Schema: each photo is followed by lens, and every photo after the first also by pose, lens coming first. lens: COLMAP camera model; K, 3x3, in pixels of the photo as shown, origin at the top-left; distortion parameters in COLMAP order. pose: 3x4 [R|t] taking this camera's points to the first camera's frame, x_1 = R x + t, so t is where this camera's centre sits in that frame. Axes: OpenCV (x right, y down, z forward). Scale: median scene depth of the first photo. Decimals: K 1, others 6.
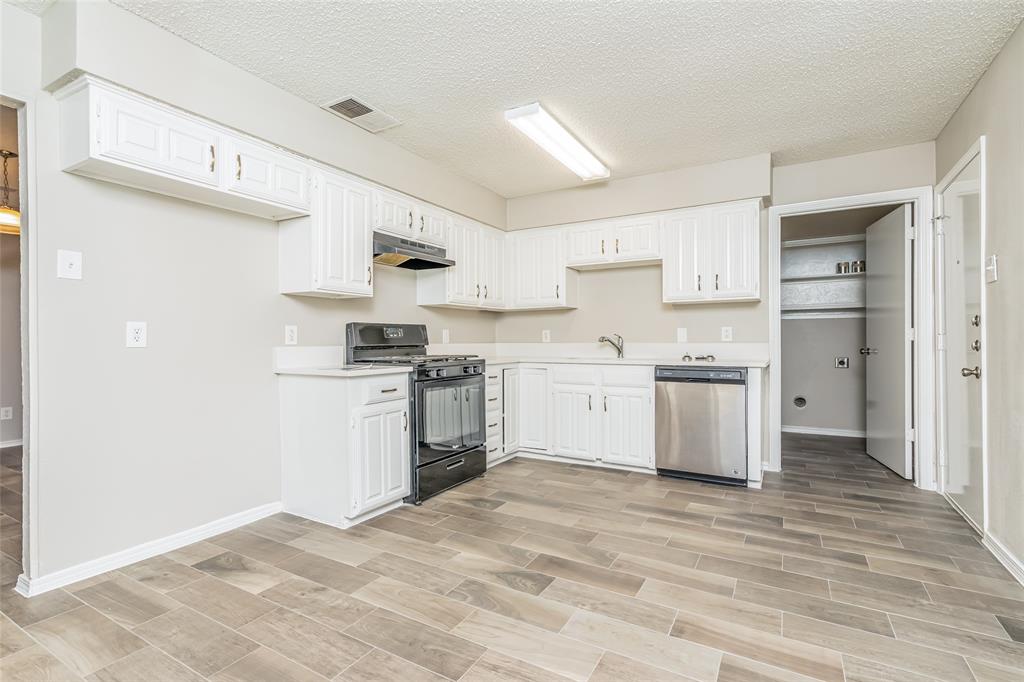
lens RADIAL K [[476.8, 0, 510.0], [0, 476.8, 336.7], [0, 0, 1]] dist [0.001680, 0.002892]
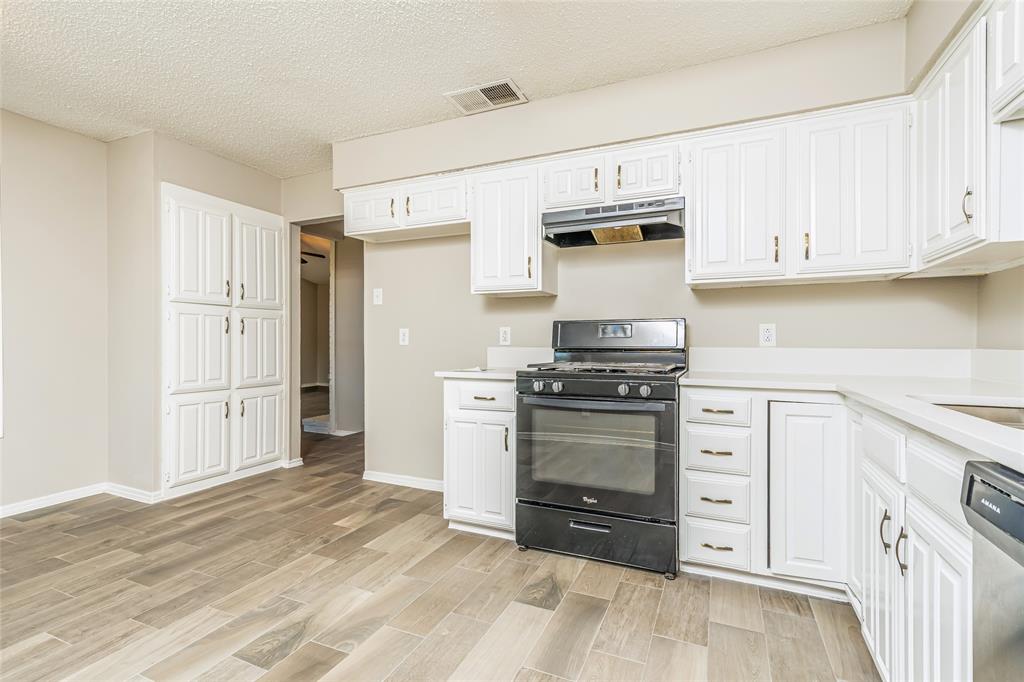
lens RADIAL K [[476.8, 0, 509.0], [0, 476.8, 345.7], [0, 0, 1]] dist [0.001680, 0.002892]
pose [[0.114540, 0.005139, -0.993405, 0.765734], [-0.000405, 0.999987, 0.005126, 0.015407], [0.993419, -0.000185, 0.114540, 1.158024]]
